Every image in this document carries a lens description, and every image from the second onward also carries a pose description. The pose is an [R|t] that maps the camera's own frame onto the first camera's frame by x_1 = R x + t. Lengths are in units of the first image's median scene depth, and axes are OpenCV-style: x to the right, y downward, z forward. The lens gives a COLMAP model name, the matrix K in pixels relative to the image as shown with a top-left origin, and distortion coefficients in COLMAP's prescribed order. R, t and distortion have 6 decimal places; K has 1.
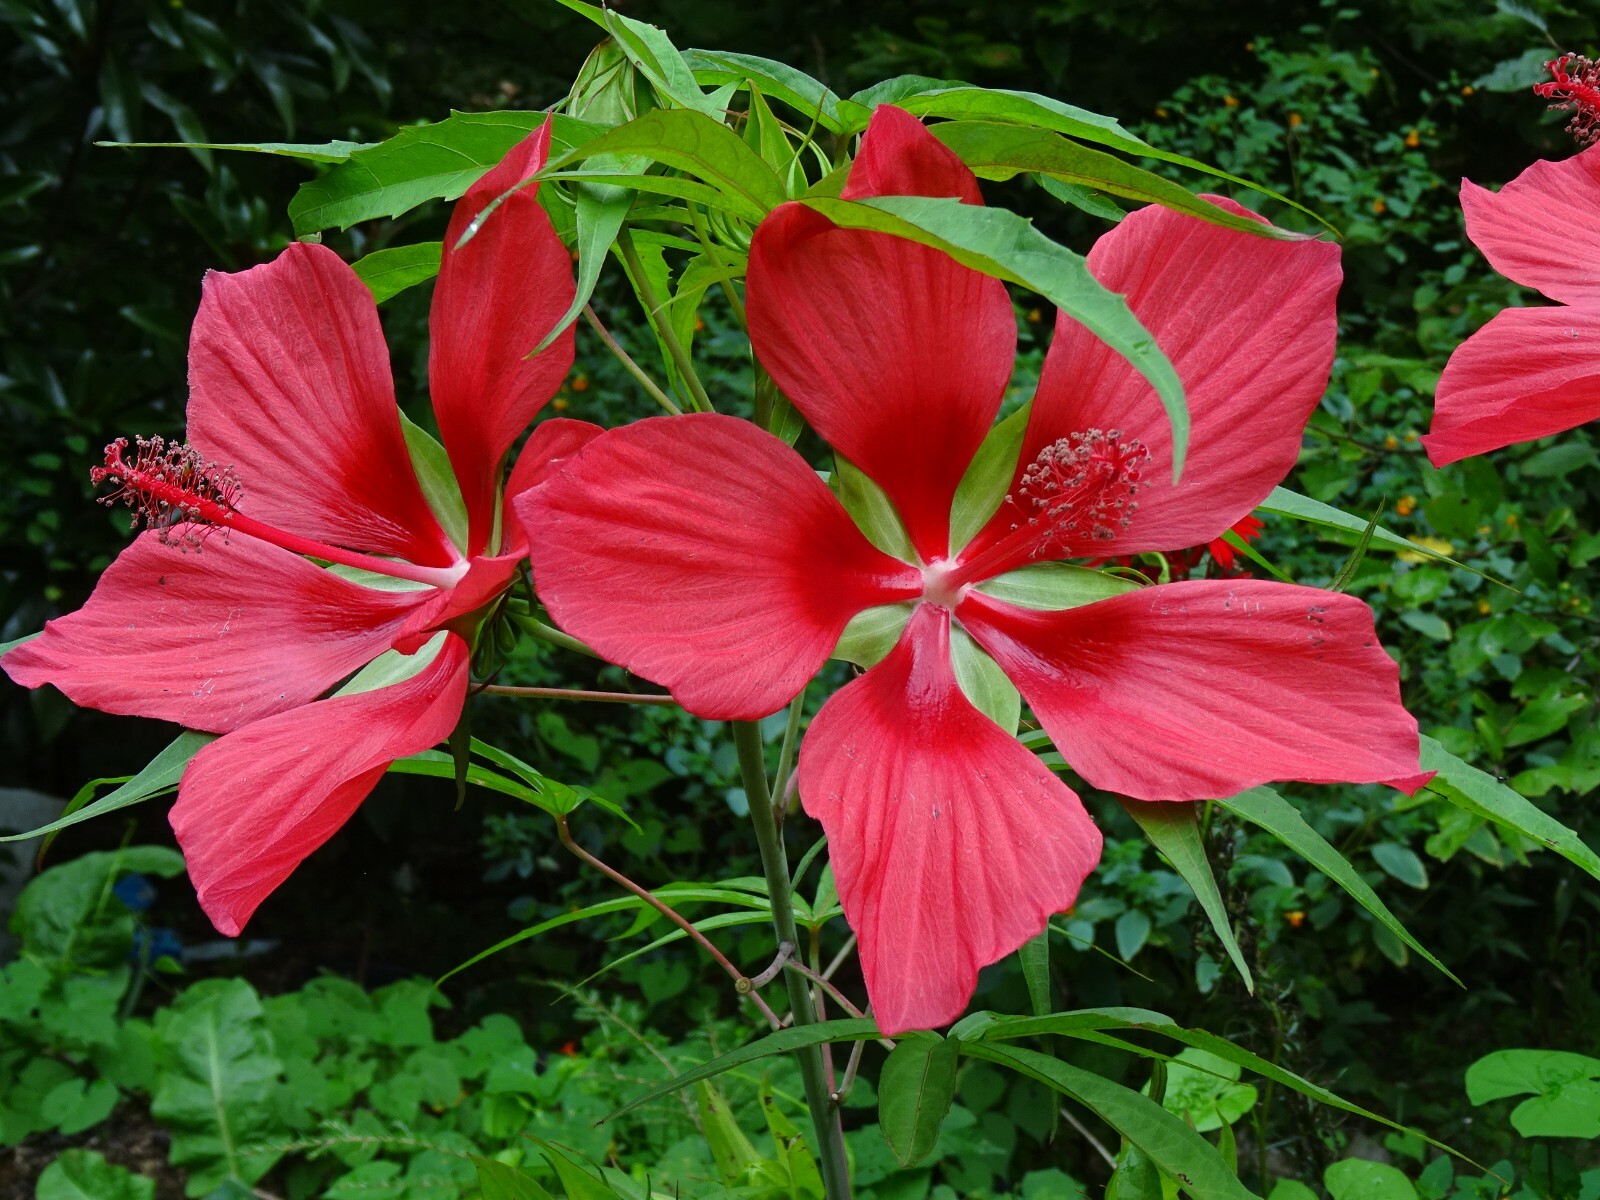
lens RADIAL K [[2926.2, 0, 713.7], [0, 2926.2, 632.8], [0, 0, 1]] dist [-0.033657, 0.052286]
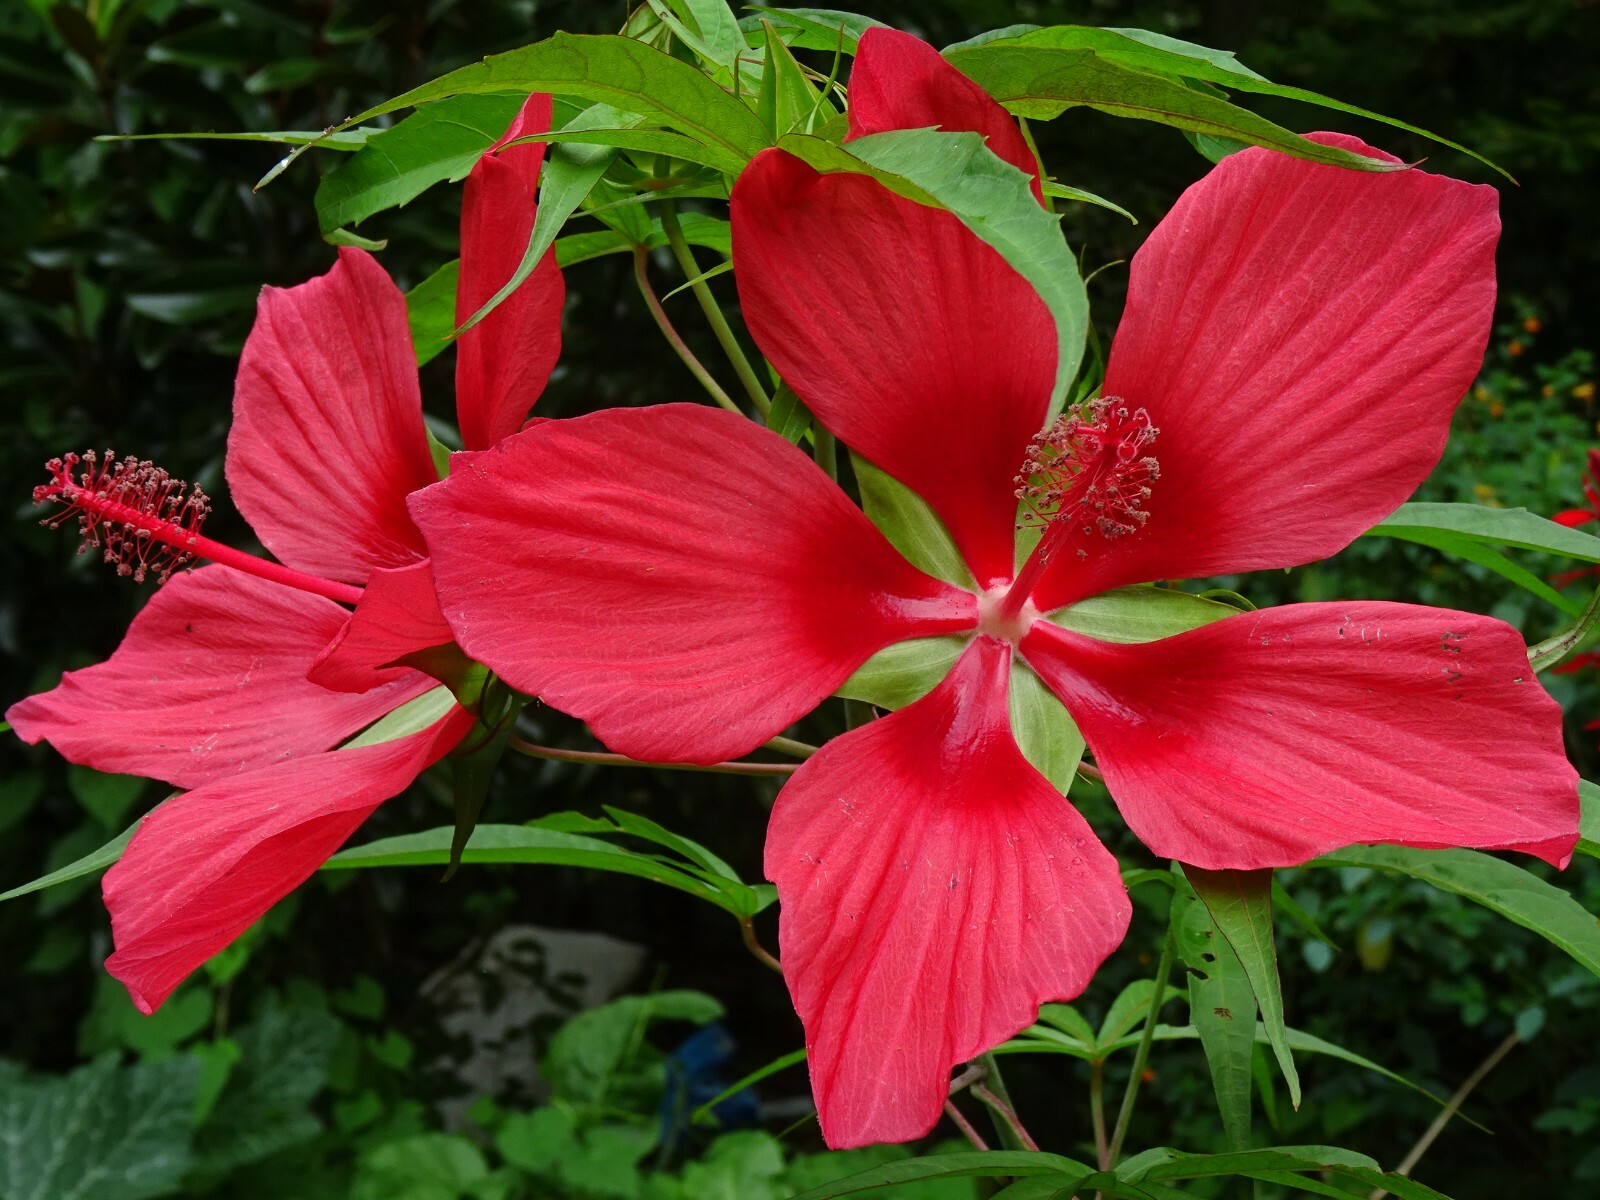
lens RADIAL K [[2988.9, 0, 732.4], [0, 2988.9, 651.6], [0, 0, 1]] dist [-0.004679, -0.075032]
pose [[0.975813, -0.006239, -0.218520, 0.187186], [-0.004308, 0.998850, -0.047755, 0.034974], [0.218567, 0.047542, 0.974663, 0.157282]]
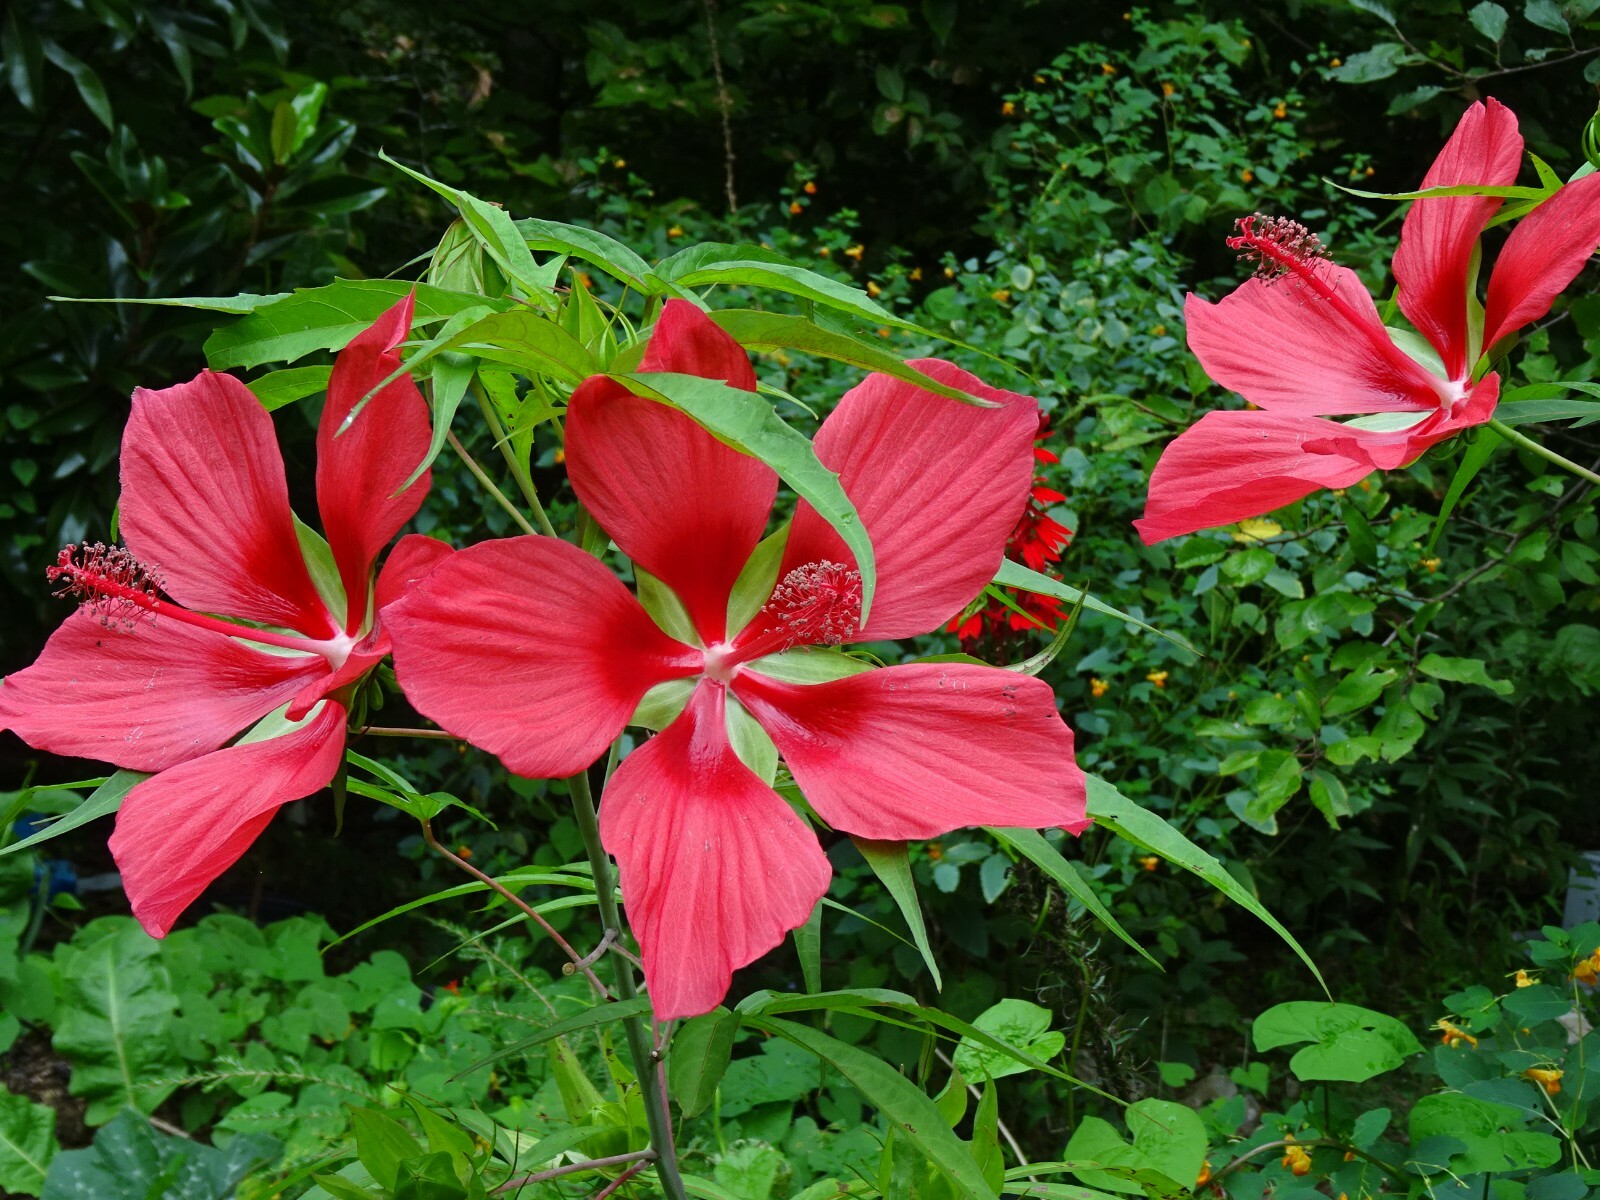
lens RADIAL K [[2988.9, 0, 732.4], [0, 2988.9, 651.6], [0, 0, 1]] dist [-0.004679, -0.075032]
pose [[0.999200, 0.009556, 0.038845, 0.032672], [-0.010912, 0.999333, 0.034848, -0.066517], [-0.038486, -0.035244, 0.998637, -0.296099]]
